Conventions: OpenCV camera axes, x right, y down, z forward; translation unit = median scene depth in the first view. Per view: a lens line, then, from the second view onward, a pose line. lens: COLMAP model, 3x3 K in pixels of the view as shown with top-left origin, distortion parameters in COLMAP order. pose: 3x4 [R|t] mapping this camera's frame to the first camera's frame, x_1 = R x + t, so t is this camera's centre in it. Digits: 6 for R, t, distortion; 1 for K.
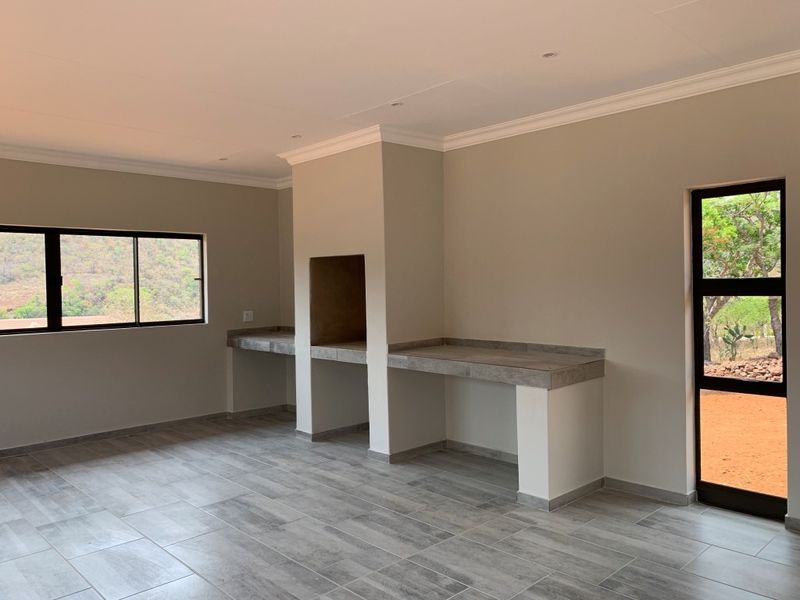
lens RADIAL K [[627.5, 0, 398.7], [0, 627.5, 302.0], [0, 0, 1]] dist [0.024709, -0.022740]
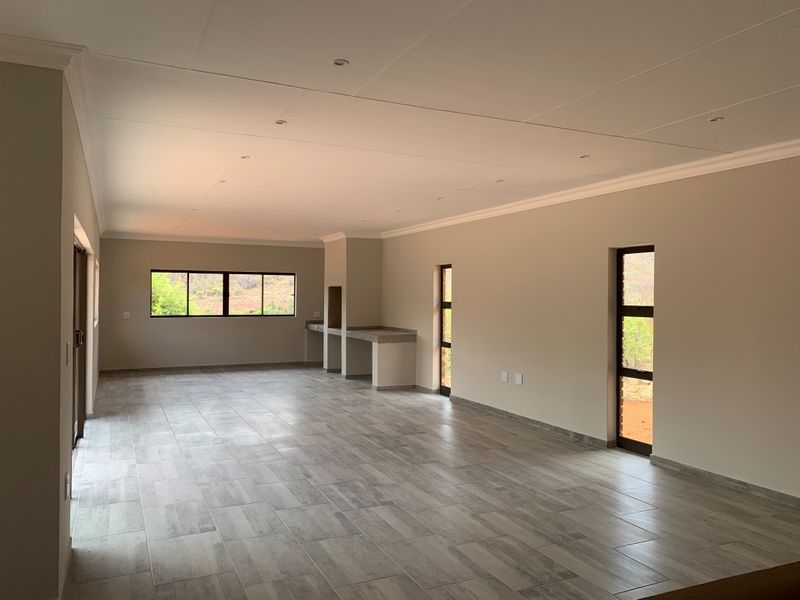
lens RADIAL K [[627.5, 0, 401.4], [0, 627.5, 296.4], [0, 0, 1]] dist [0.024709, -0.022740]
pose [[0.947256, 0.030667, -0.319009, 0.757580], [-0.042399, 0.998653, -0.029897, 0.016197], [0.317662, 0.041845, 0.947280, -0.926418]]
